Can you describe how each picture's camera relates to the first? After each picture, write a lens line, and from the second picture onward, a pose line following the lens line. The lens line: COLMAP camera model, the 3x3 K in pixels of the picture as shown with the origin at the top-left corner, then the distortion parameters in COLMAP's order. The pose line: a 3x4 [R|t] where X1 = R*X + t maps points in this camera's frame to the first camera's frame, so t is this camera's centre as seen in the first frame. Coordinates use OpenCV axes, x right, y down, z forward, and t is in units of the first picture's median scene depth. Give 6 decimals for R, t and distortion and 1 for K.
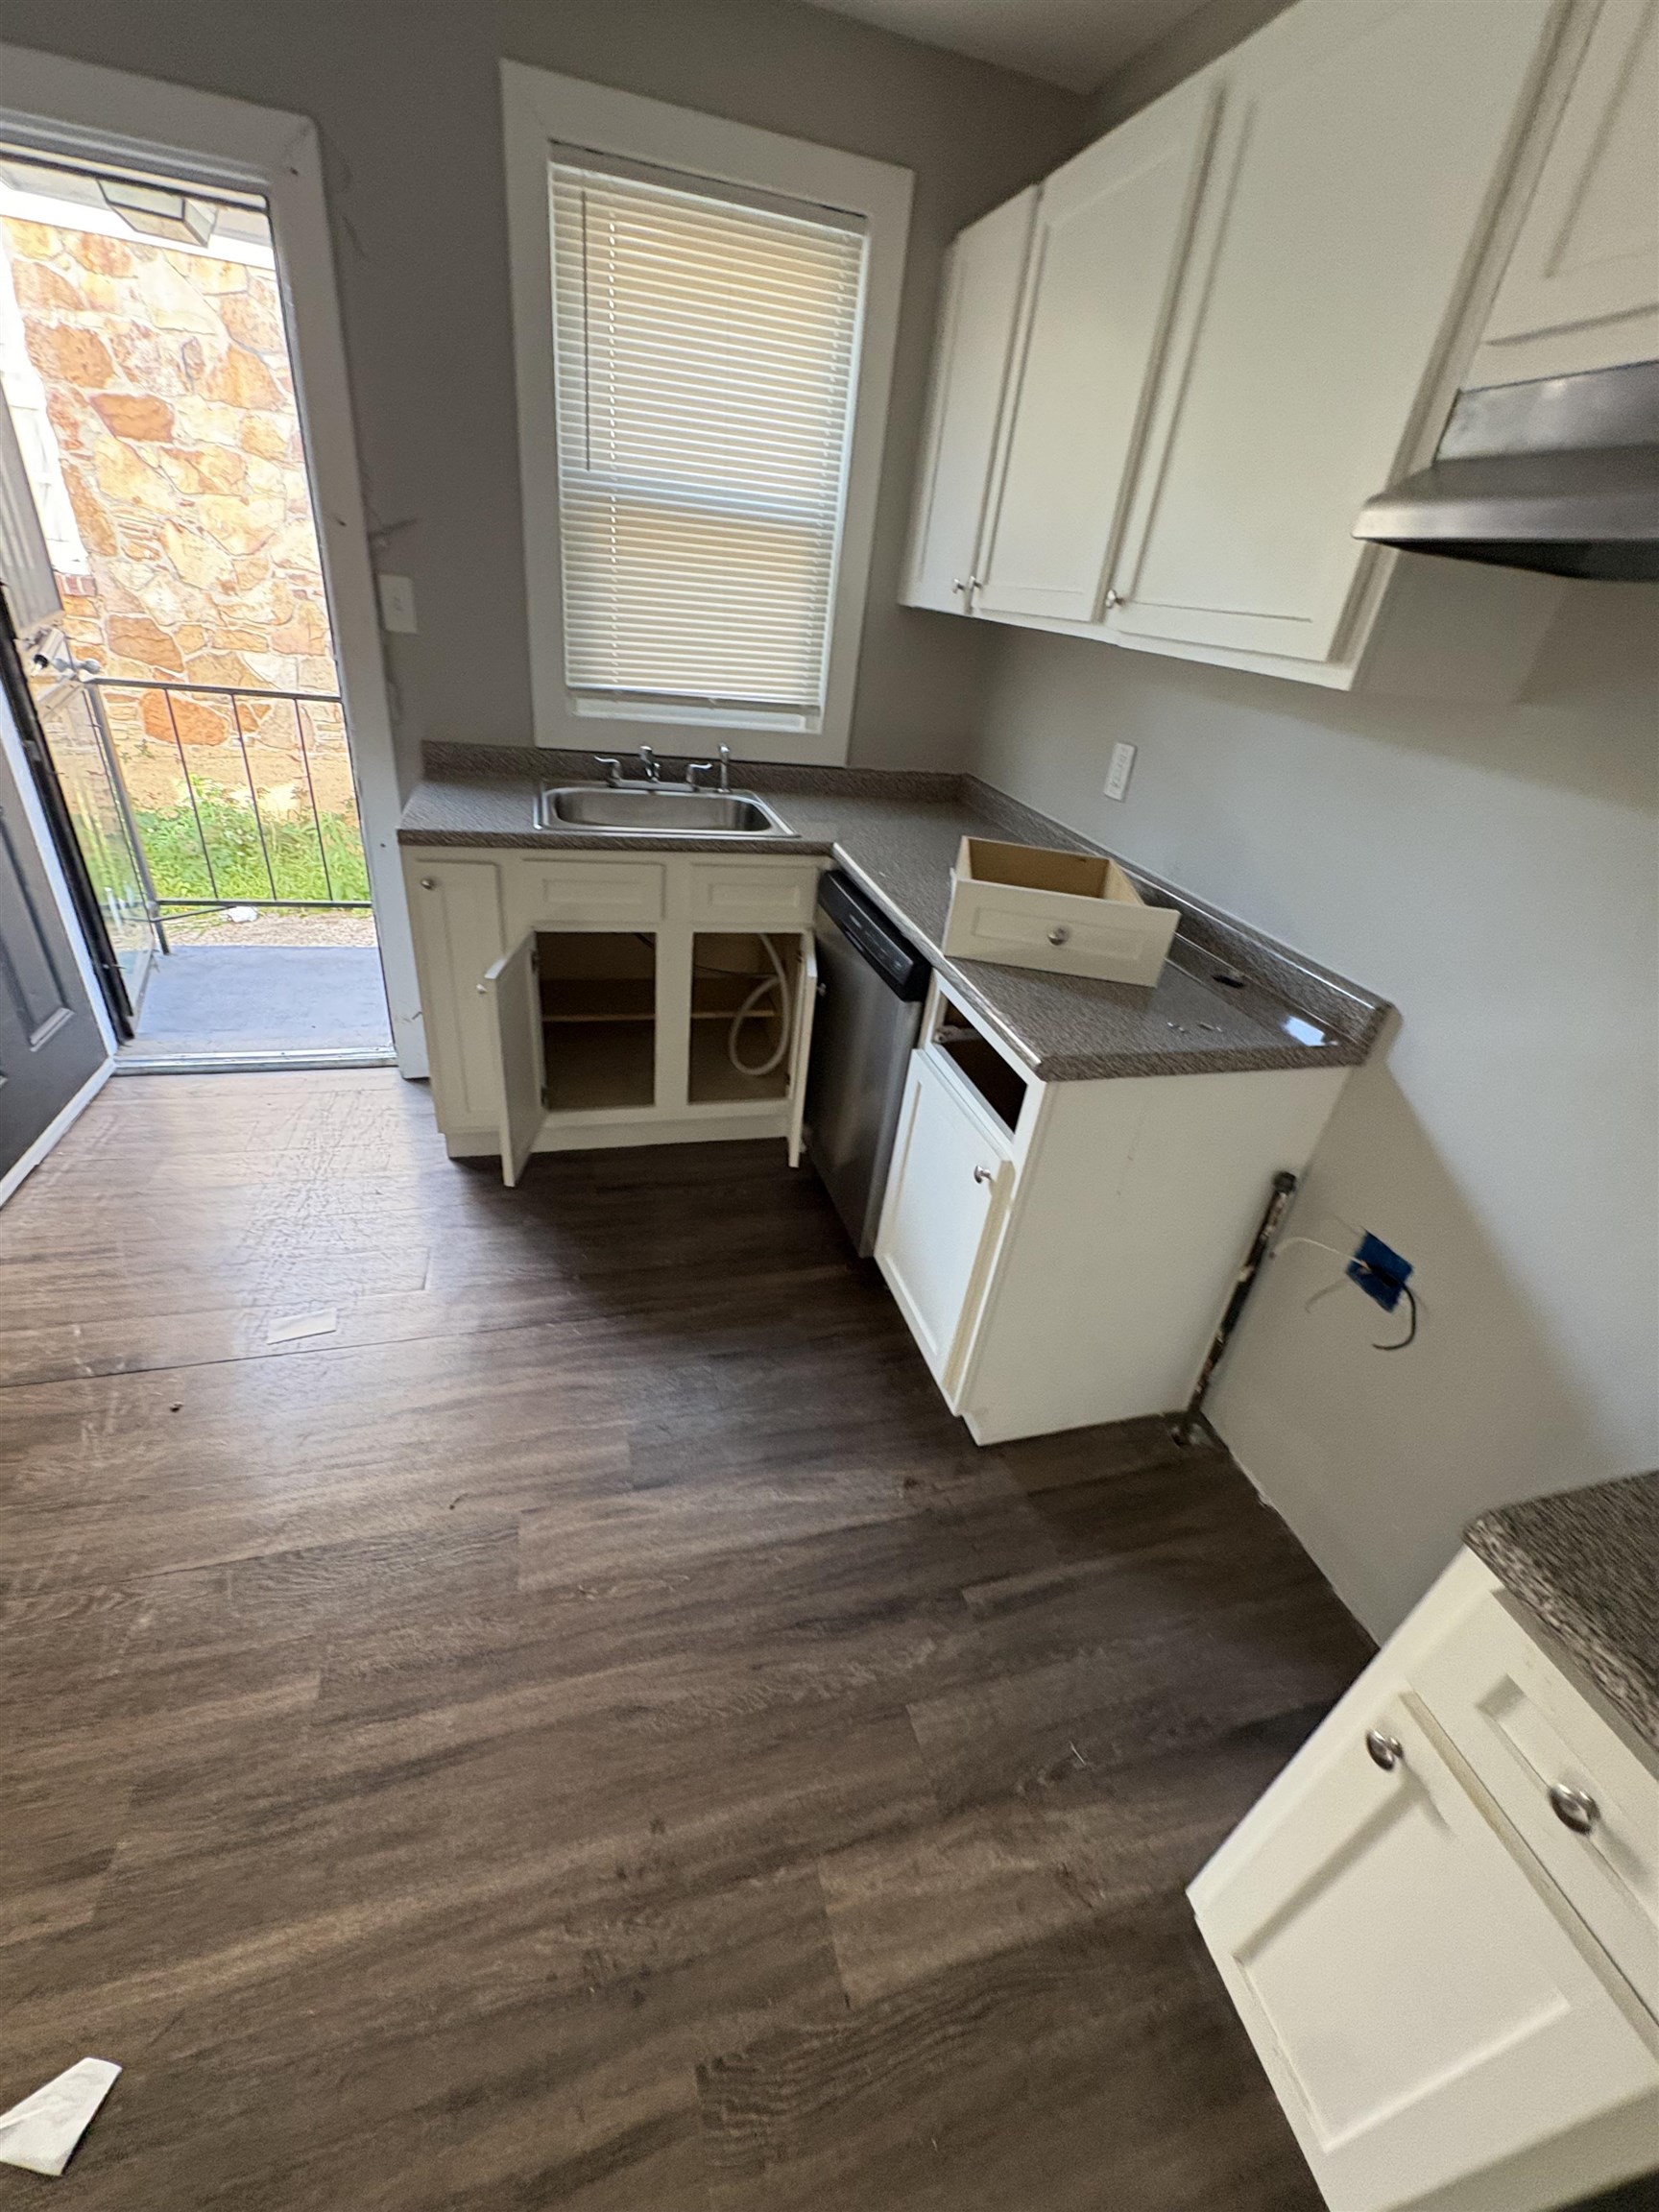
lens RADIAL K [[890.6, 0, 828.8], [0, 890.6, 1104.2], [0, 0, 1]] dist [-0.000372, 0.000883]
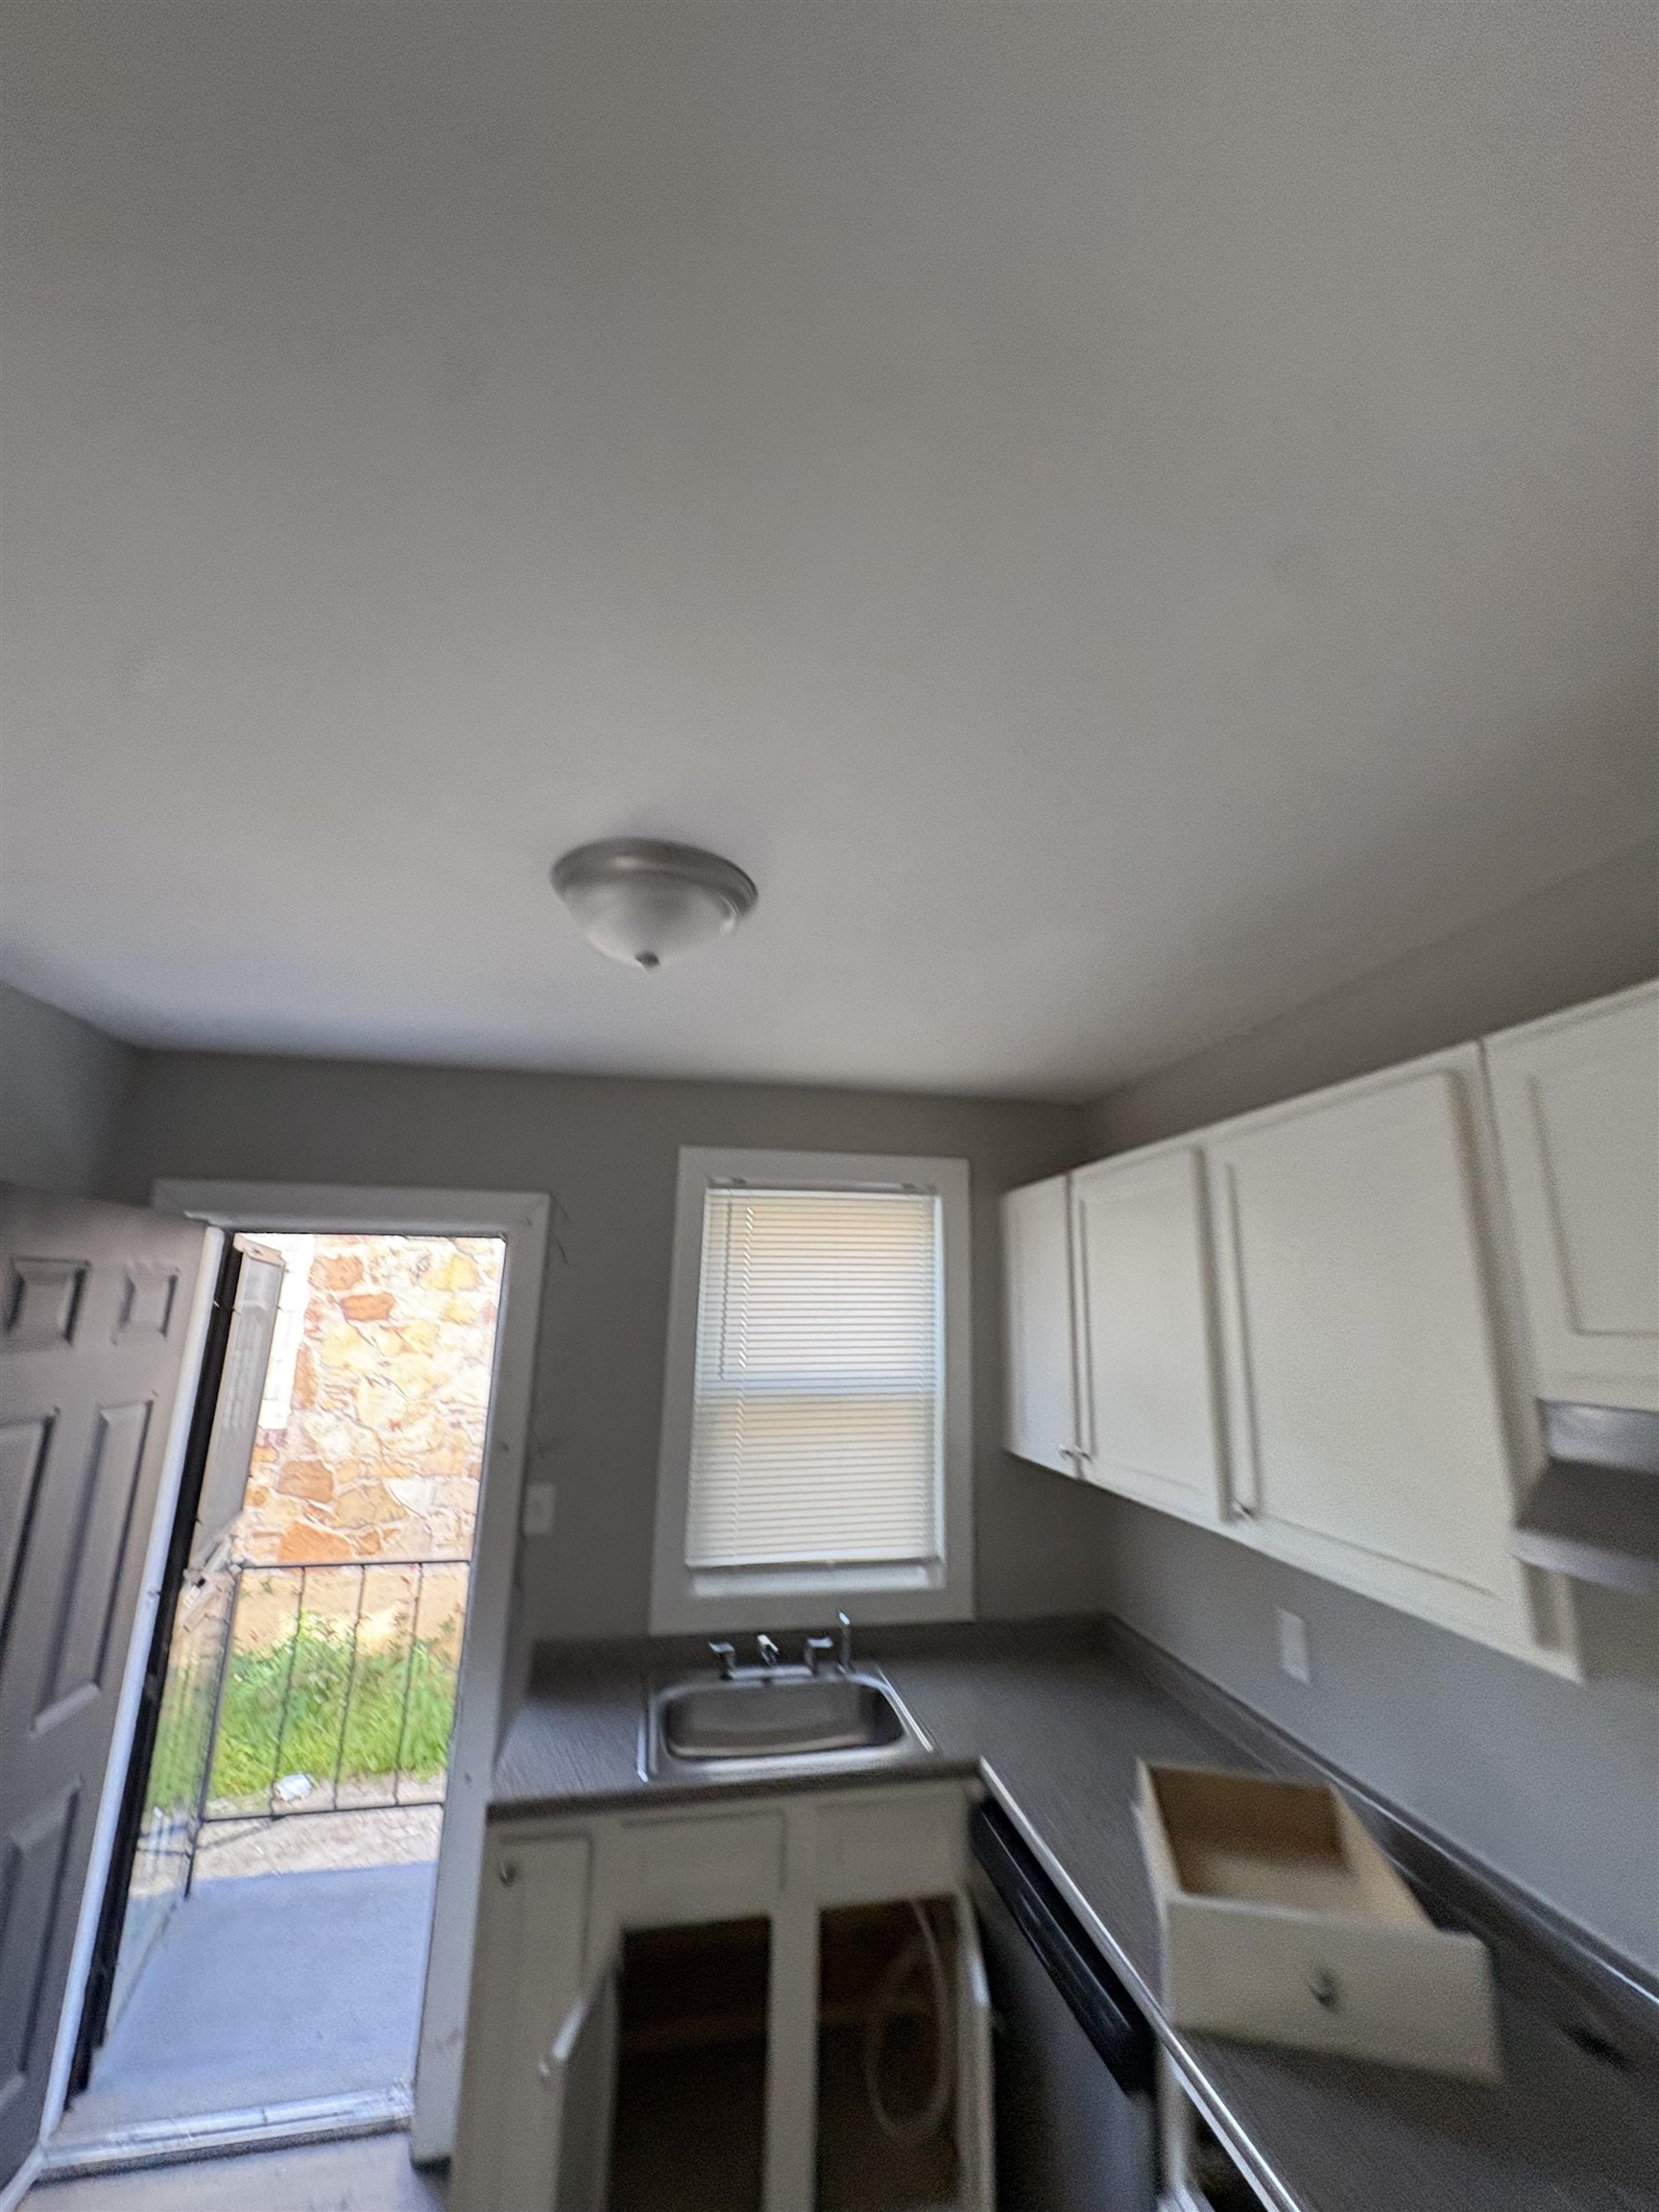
lens RADIAL K [[890.6, 0, 824.4], [0, 890.6, 1102.6], [0, 0, 1]] dist [-0.000372, 0.000883]
pose [[0.991651, -0.106571, -0.072601, -0.011907], [0.025640, 0.714730, -0.698930, -0.134401], [0.126376, 0.691233, 0.711495, -0.047956]]
